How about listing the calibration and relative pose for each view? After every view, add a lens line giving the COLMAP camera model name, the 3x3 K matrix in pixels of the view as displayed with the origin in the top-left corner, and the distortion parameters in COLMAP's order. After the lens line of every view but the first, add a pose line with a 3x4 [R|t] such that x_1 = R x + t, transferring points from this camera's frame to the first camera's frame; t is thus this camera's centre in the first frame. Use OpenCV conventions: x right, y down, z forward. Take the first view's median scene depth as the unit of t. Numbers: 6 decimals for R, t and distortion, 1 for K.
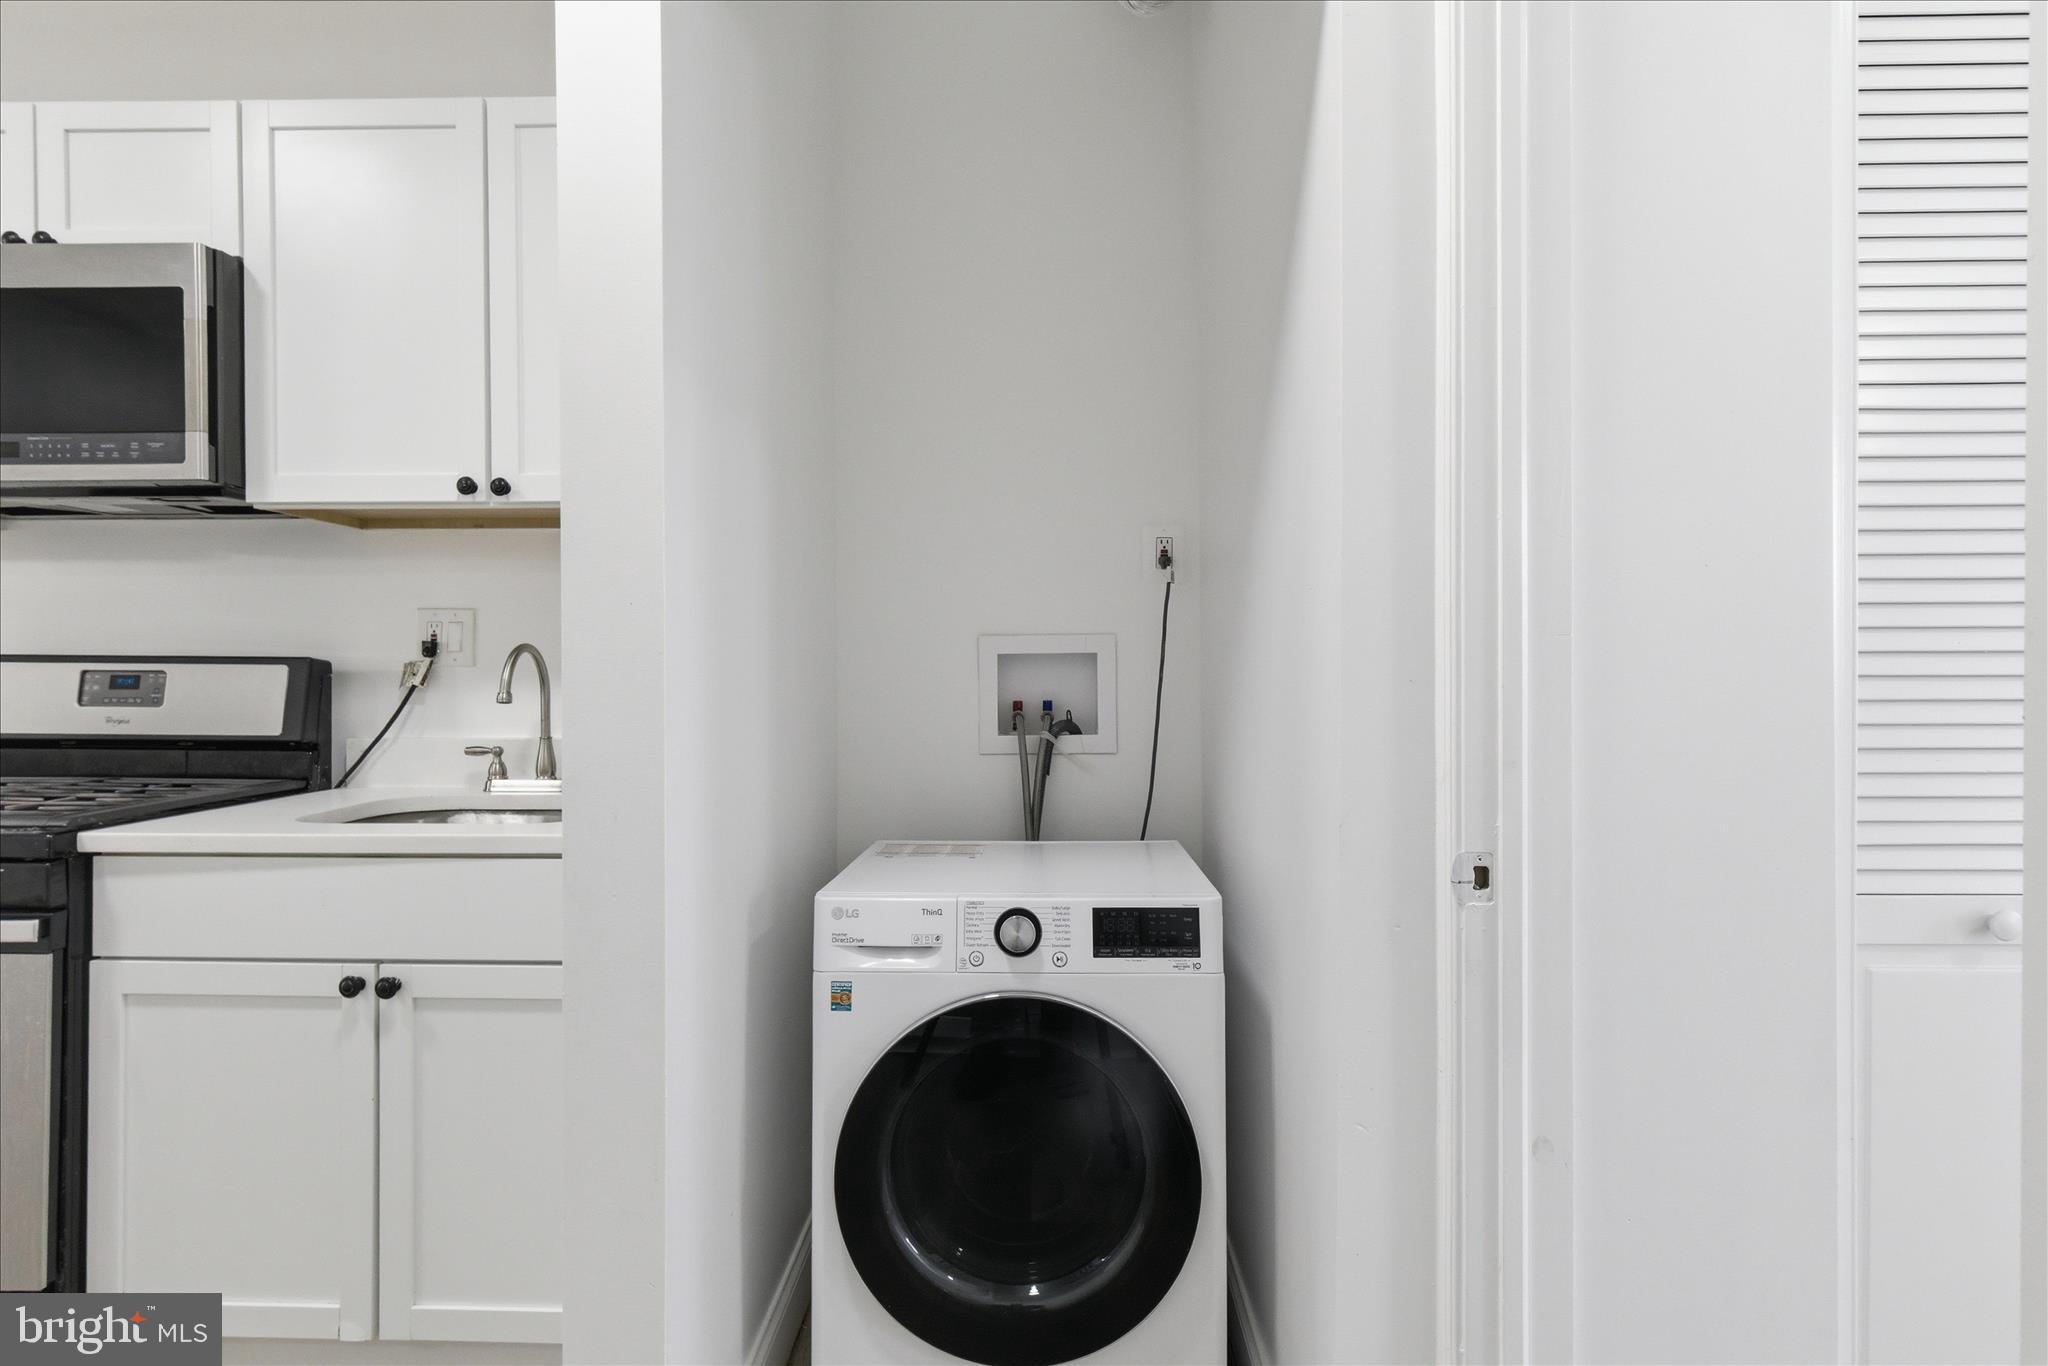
lens RADIAL K [[1030.3, 0, 1007.1], [0, 1030.3, 675.8], [0, 0, 1]] dist [0.007360, -0.000121]
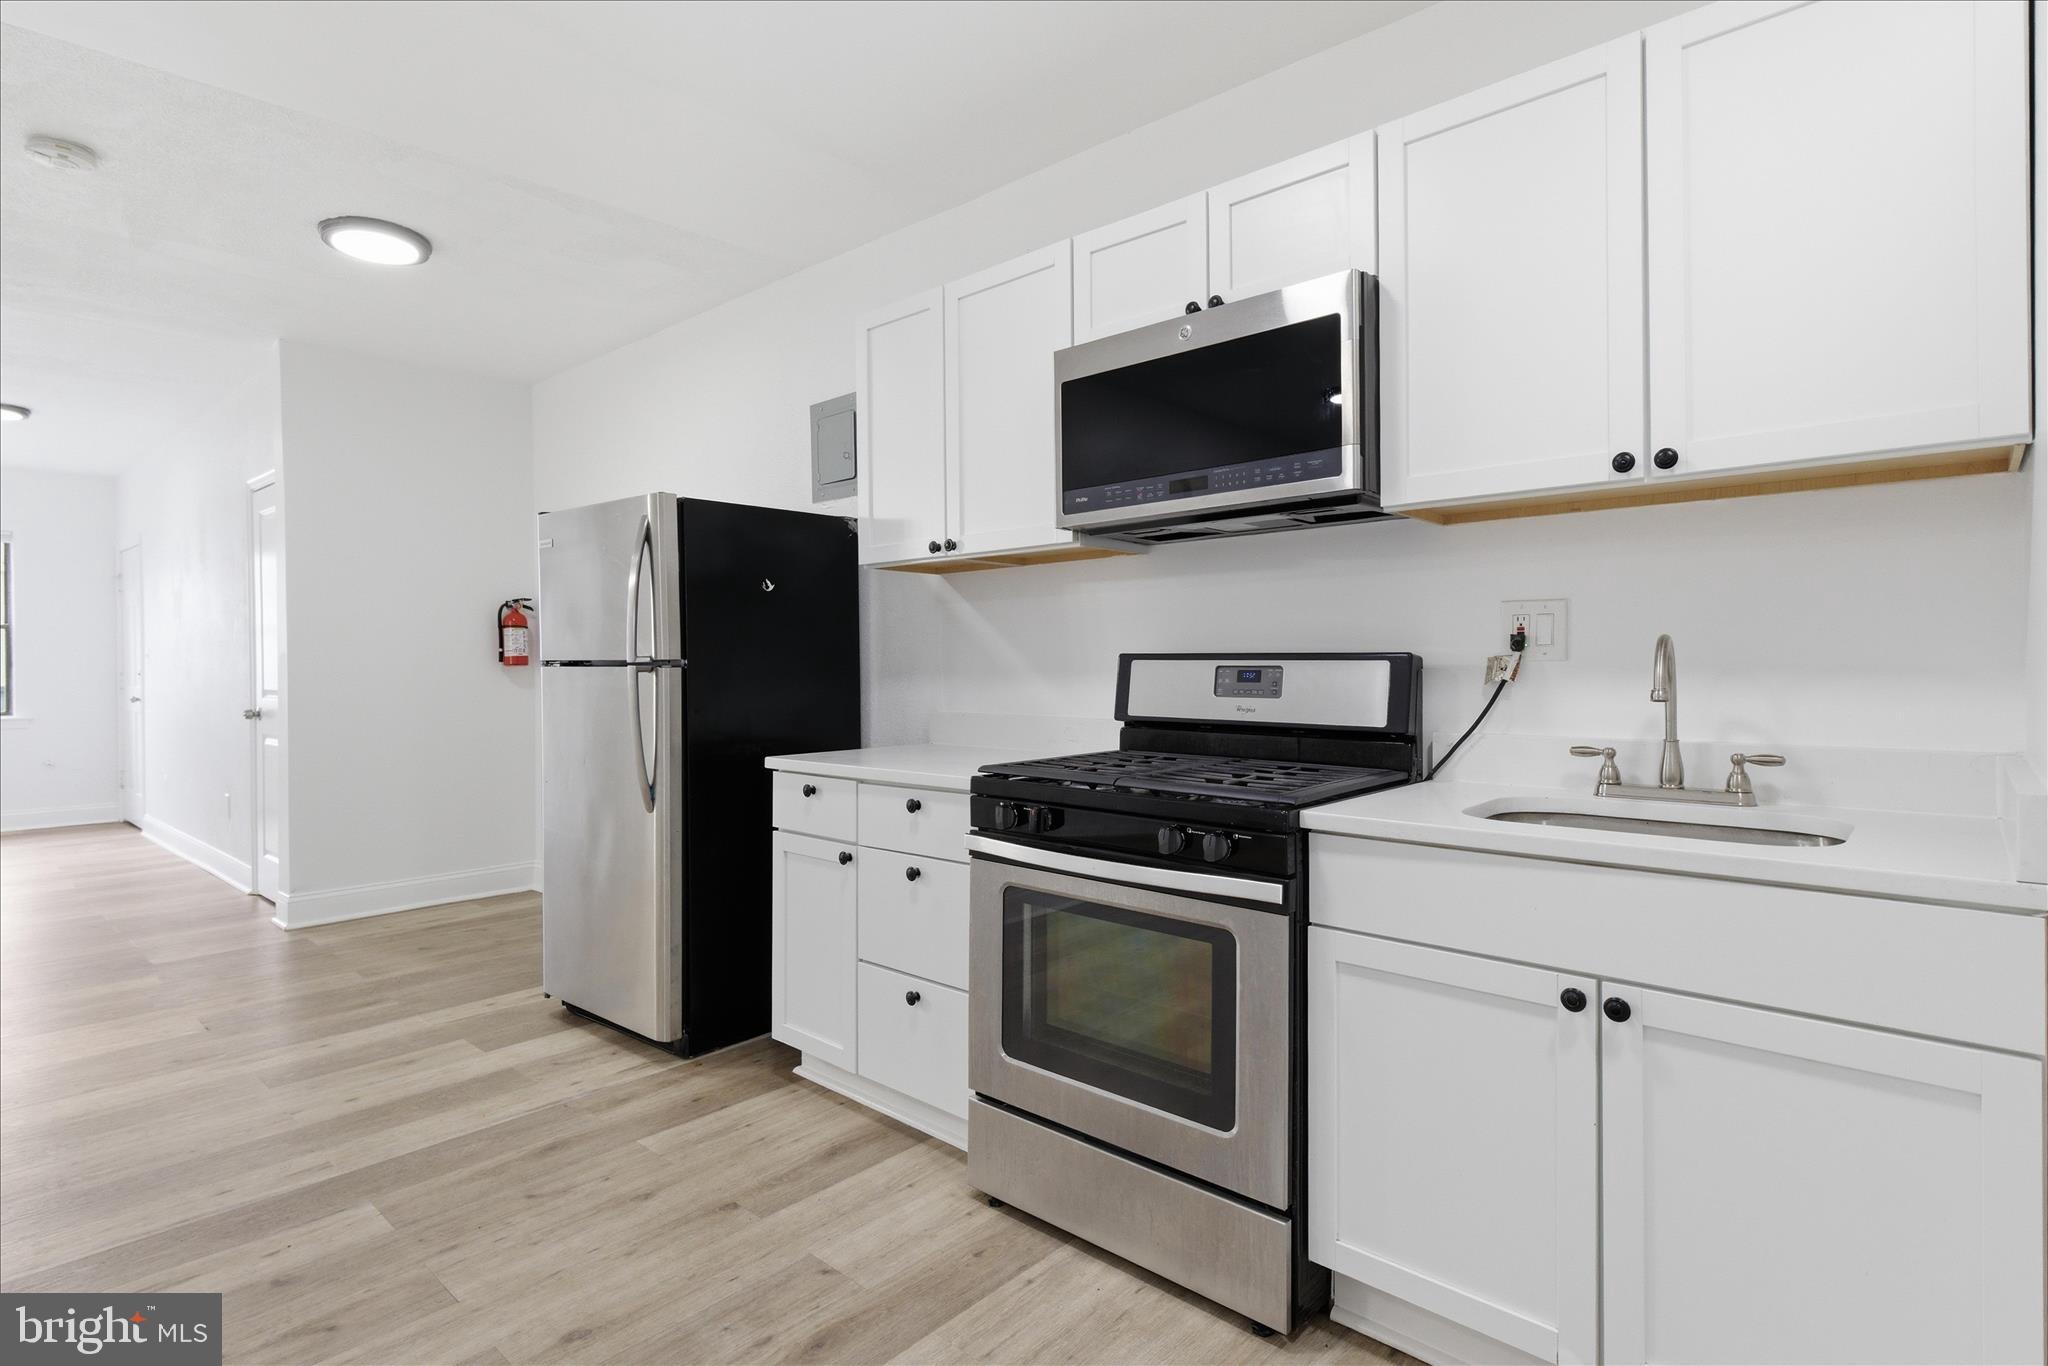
lens RADIAL K [[1030.3, 0, 1007.1], [0, 1030.3, 675.8], [0, 0, 1]] dist [0.007360, -0.000121]
pose [[0.748304, 0.003996, -0.663344, -0.294330], [0.001693, 0.999967, 0.007934, -0.003797], [0.663354, -0.007060, 0.748273, -0.039040]]
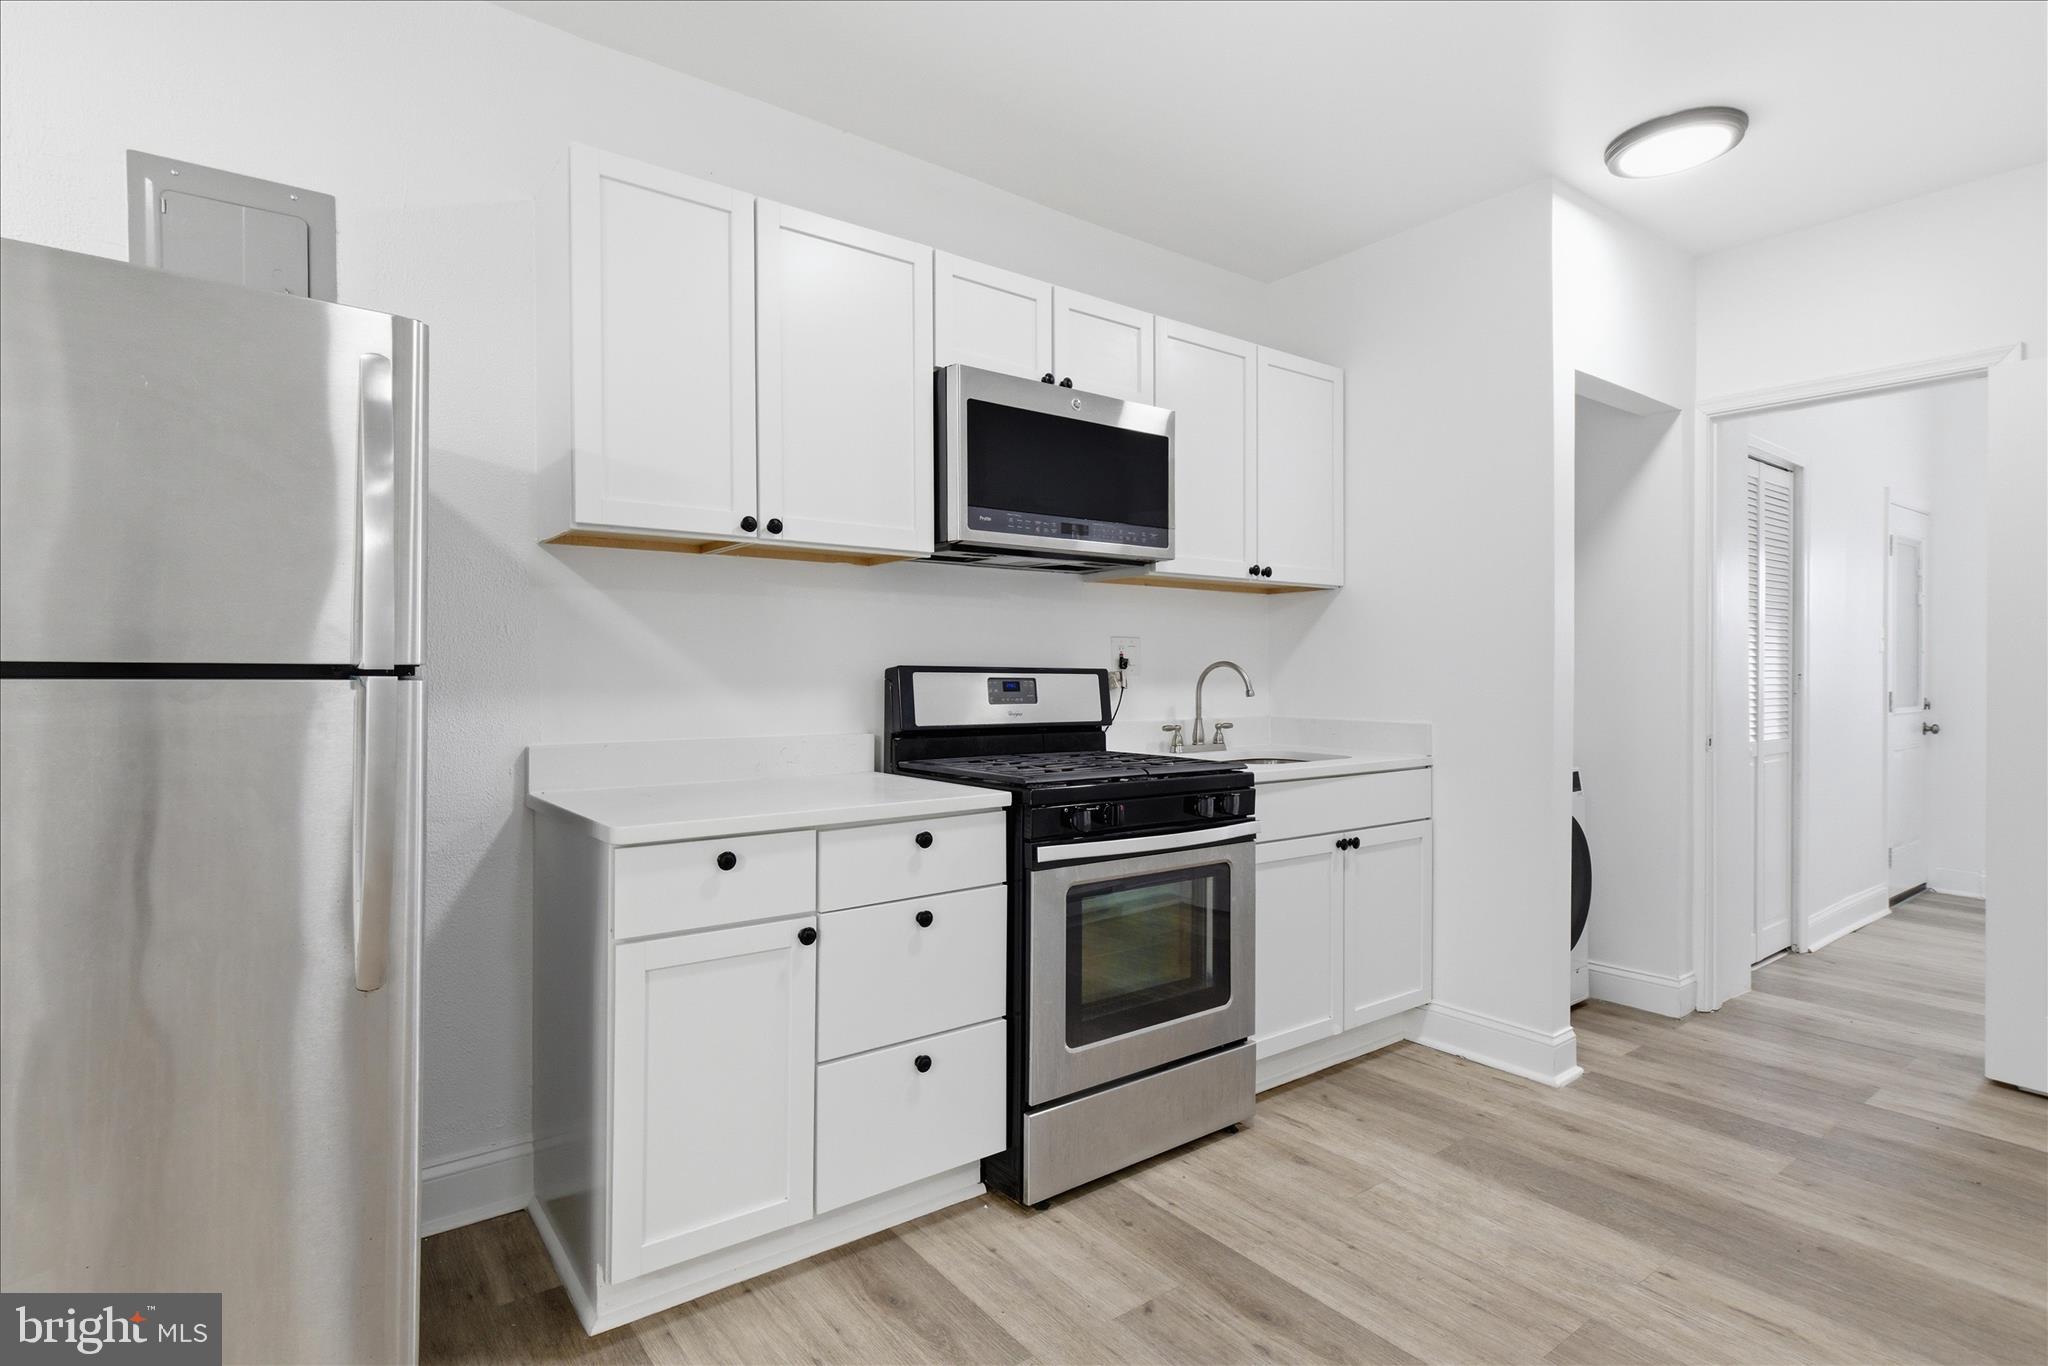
lens RADIAL K [[1020.3, 0, 1020.2], [0, 1020.3, 677.3], [0, 0, 1]] dist [0.010245, -0.000725]
pose [[0.787891, -0.002712, 0.615809, -1.699694], [0.000443, 0.999993, 0.003837, -0.011282], [-0.615814, -0.002751, 0.787886, -0.085519]]
